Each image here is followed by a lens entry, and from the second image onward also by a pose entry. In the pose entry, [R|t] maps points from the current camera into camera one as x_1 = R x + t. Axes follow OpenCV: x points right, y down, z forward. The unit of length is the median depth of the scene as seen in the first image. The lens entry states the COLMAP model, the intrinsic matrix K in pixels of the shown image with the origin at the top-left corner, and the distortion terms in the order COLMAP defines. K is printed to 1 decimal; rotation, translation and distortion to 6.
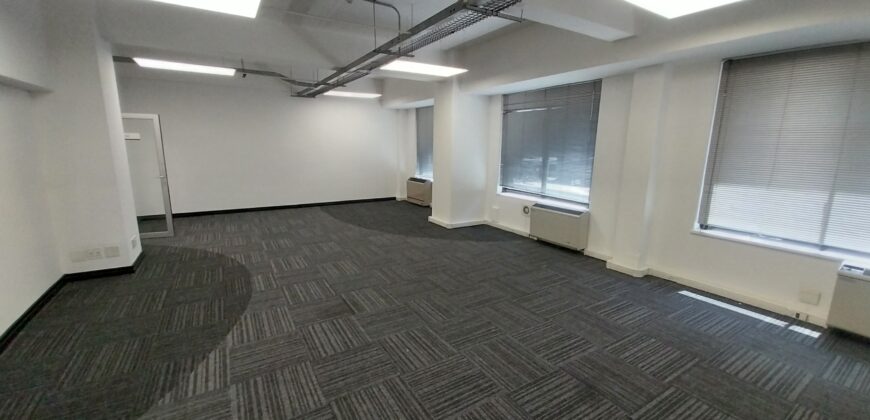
lens RADIAL K [[347.8, 0, 439.0], [0, 347.8, 209.4], [0, 0, 1]] dist [0.005300, -0.001604]
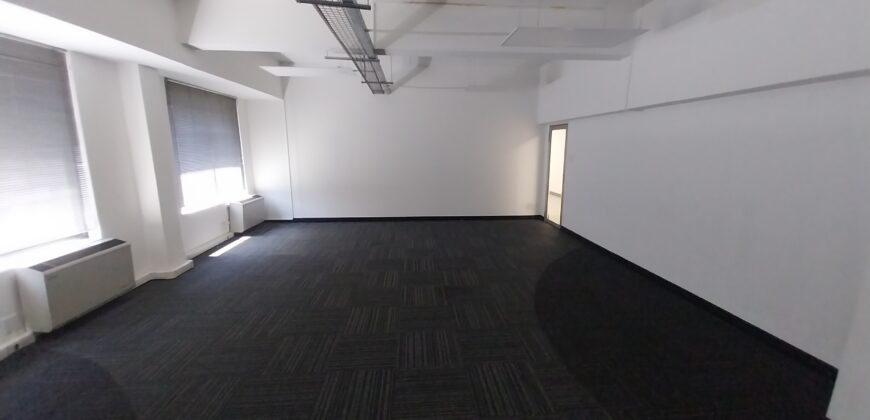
lens RADIAL K [[347.8, 0, 442.8], [0, 347.8, 211.1], [0, 0, 1]] dist [0.005300, -0.001604]
pose [[-0.891003, -0.099721, 0.442910, -0.581173], [0.066864, 0.936116, 0.345276, -0.287562], [-0.449047, 0.337257, -0.827414, 1.482916]]
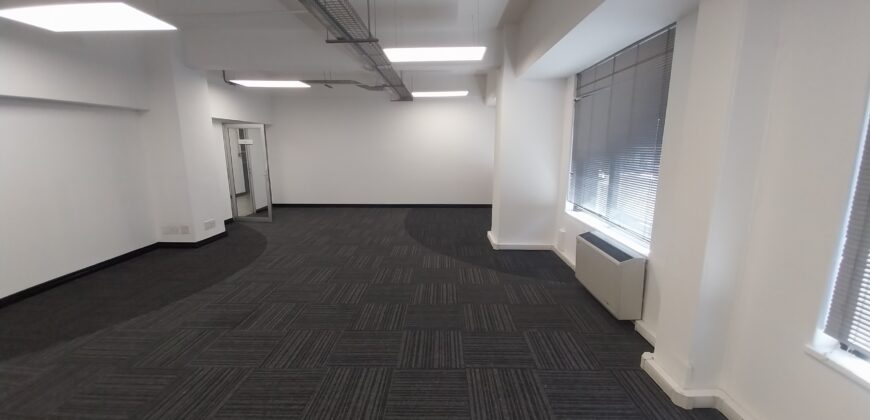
lens RADIAL K [[347.8, 0, 438.6], [0, 347.8, 203.2], [0, 0, 1]] dist [0.005300, -0.001604]
pose [[0.837811, 0.076735, -0.540541, 0.526696], [-0.090212, 0.995921, 0.001558, -0.061976], [0.538456, 0.047458, 0.841316, 0.383508]]
